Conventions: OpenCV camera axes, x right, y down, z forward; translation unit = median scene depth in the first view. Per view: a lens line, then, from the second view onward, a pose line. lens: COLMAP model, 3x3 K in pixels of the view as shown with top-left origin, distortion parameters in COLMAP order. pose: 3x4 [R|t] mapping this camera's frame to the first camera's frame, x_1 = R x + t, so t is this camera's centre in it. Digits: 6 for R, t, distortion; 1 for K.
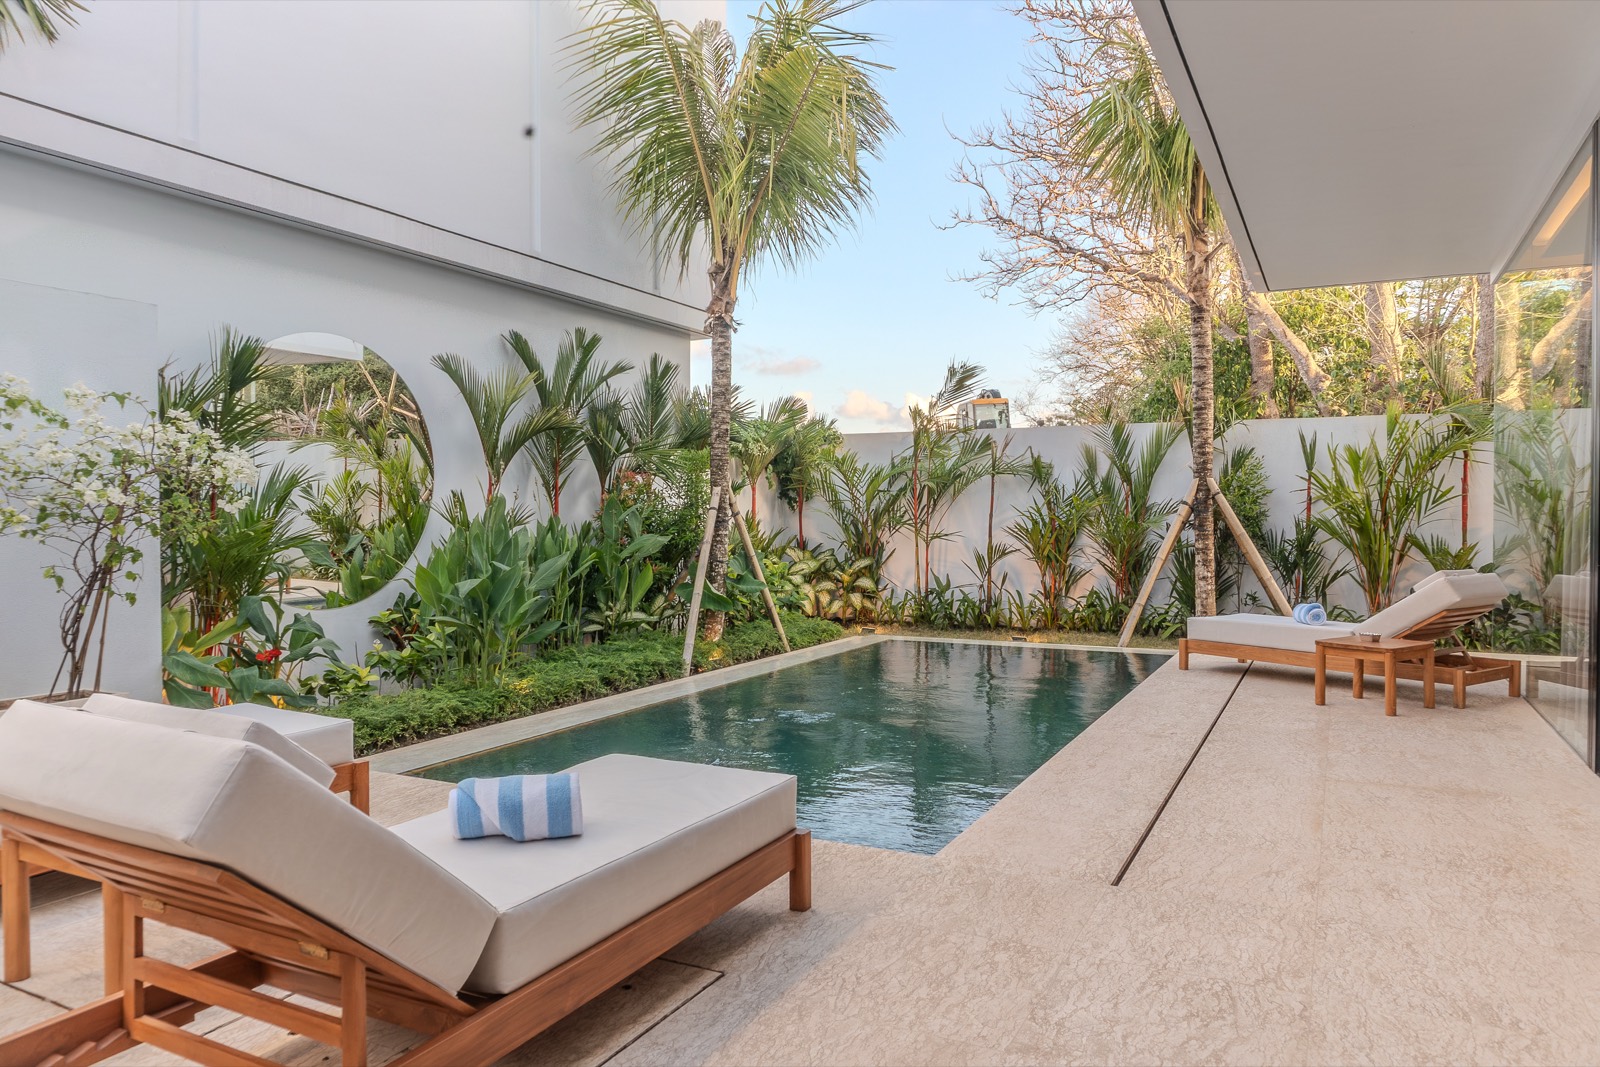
lens RADIAL K [[1075.8, 0, 800.8], [0, 1075.8, 528.0], [0, 0, 1]] dist [-0.017621, -0.008025]
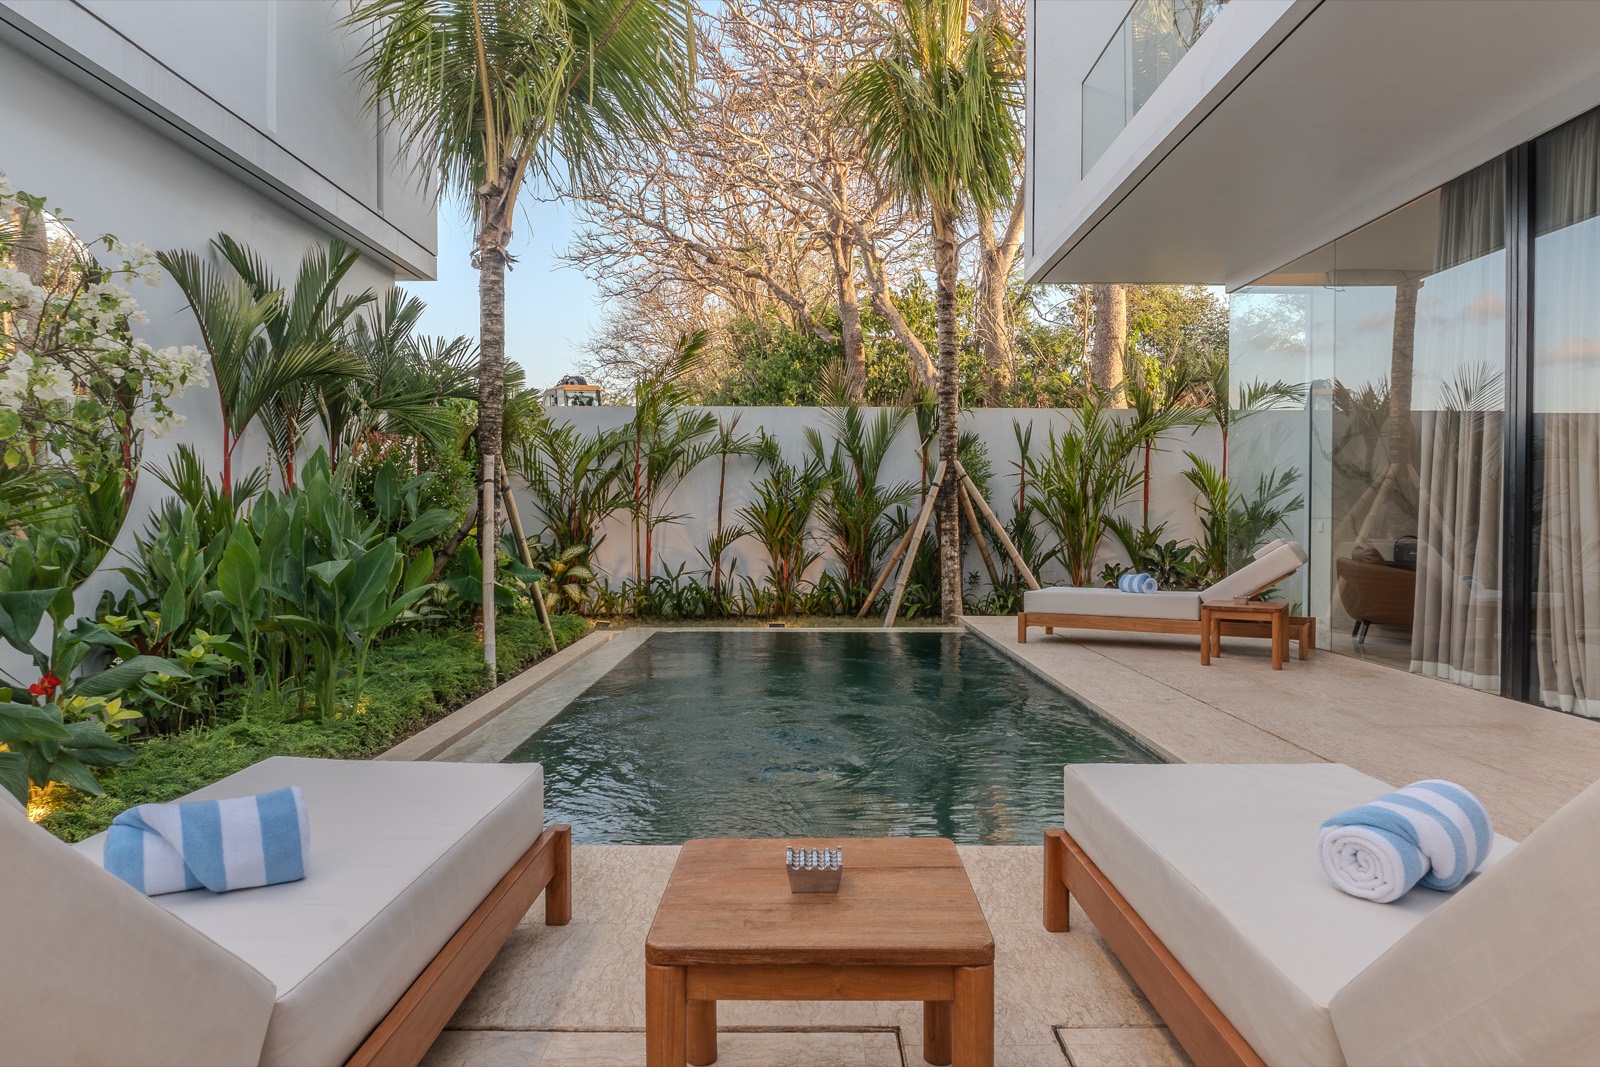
lens RADIAL K [[1075.8, 0, 802.5], [0, 1075.8, 538.5], [0, 0, 1]] dist [-0.017621, -0.008025]
pose [[0.888307, -0.007383, 0.459191, -0.201777], [0.002217, 0.999928, 0.011789, 0.013806], [-0.459245, -0.009454, 0.888259, 0.128968]]
